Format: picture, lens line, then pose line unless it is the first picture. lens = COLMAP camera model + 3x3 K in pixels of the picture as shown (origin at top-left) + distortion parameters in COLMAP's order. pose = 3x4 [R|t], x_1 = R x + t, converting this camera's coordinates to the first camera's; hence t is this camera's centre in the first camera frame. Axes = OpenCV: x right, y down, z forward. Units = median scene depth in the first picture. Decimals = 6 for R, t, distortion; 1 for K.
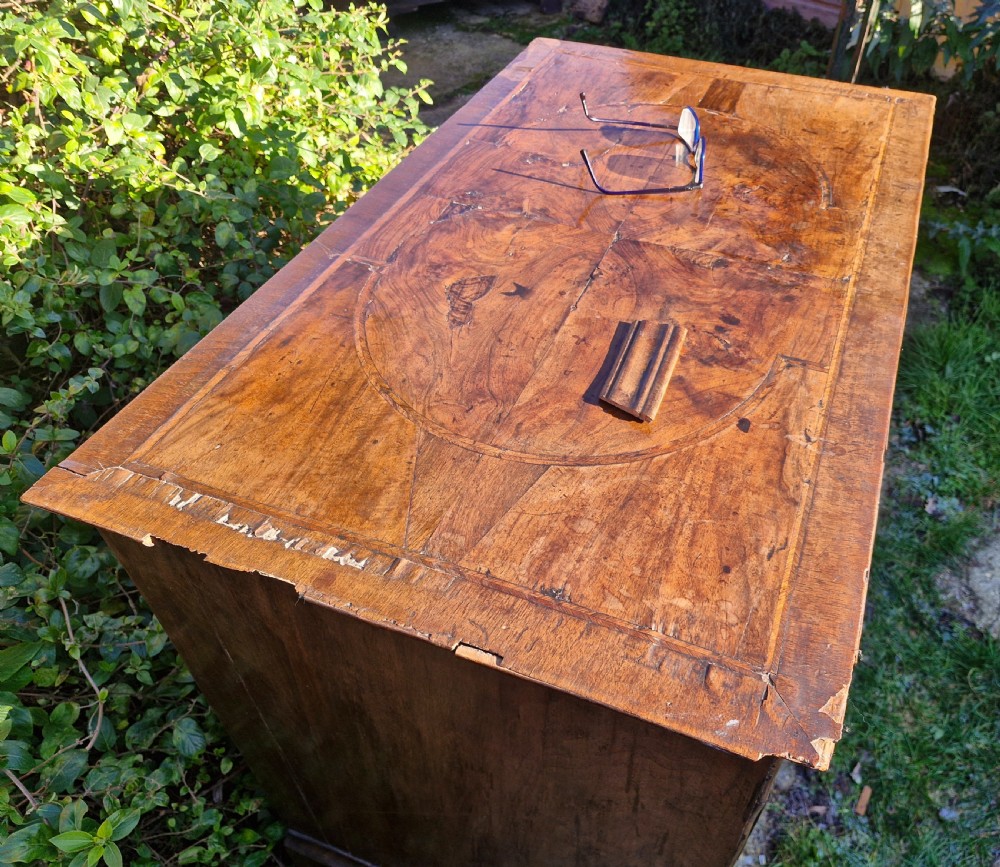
lens RADIAL K [[824.0, 0, 562.2], [0, 824.0, 431.5], [0, 0, 1]] dist [0.107757, -0.079072]
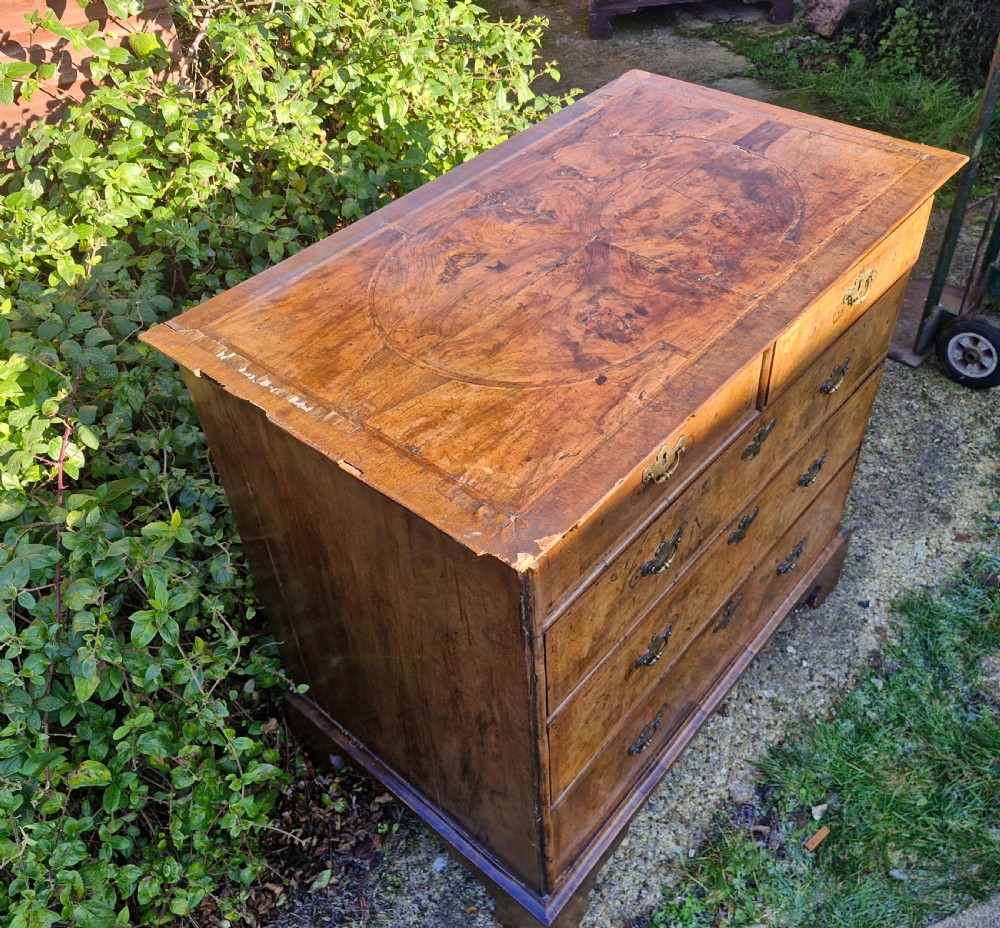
lens RADIAL K [[1006.7, 0, 521.1], [0, 1006.7, 475.5], [0, 0, 1]] dist [0.085028, -0.012246]
pose [[0.942293, 0.197057, -0.270654, 0.298770], [-0.202367, 0.979273, 0.008435, 0.081748], [0.266706, 0.046823, 0.962640, -0.316182]]
